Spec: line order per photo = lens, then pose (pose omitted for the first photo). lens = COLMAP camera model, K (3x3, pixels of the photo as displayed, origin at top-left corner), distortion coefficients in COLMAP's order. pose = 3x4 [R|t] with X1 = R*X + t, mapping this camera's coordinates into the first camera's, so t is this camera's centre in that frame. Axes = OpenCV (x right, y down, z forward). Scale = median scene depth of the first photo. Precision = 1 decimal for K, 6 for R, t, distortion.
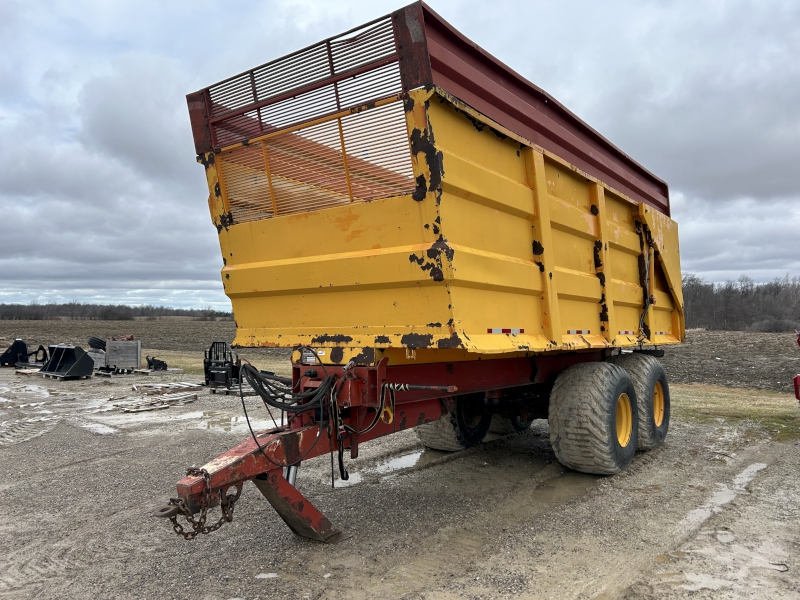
lens RADIAL K [[600.2, 0, 400.0], [0, 600.2, 300.0], [0, 0, 1]] dist [0.128611, -0.282524]
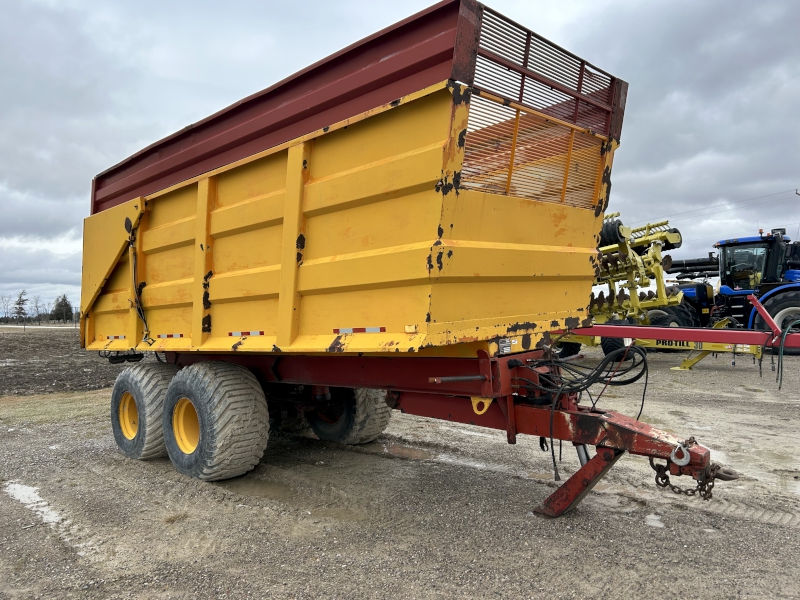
lens RADIAL K [[600.2, 0, 400.0], [0, 600.2, 300.0], [0, 0, 1]] dist [0.128611, -0.282524]
pose [[0.118873, 0.011512, 0.992843, -1.209495], [0.002287, 0.999927, -0.011868, 0.032226], [-0.992907, 0.003681, 0.118837, 1.133194]]
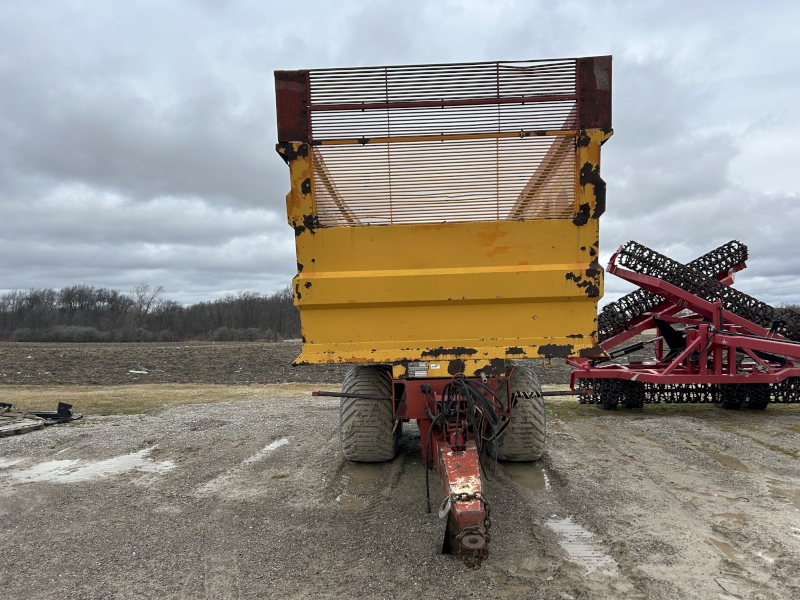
lens RADIAL K [[600.2, 0, 400.0], [0, 600.2, 300.0], [0, 0, 1]] dist [0.128611, -0.282524]
pose [[0.822670, 0.019424, 0.568187, -0.784046], [-0.008697, 0.999729, -0.021584, 0.001035], [-0.568453, 0.012815, 0.822616, 0.234005]]
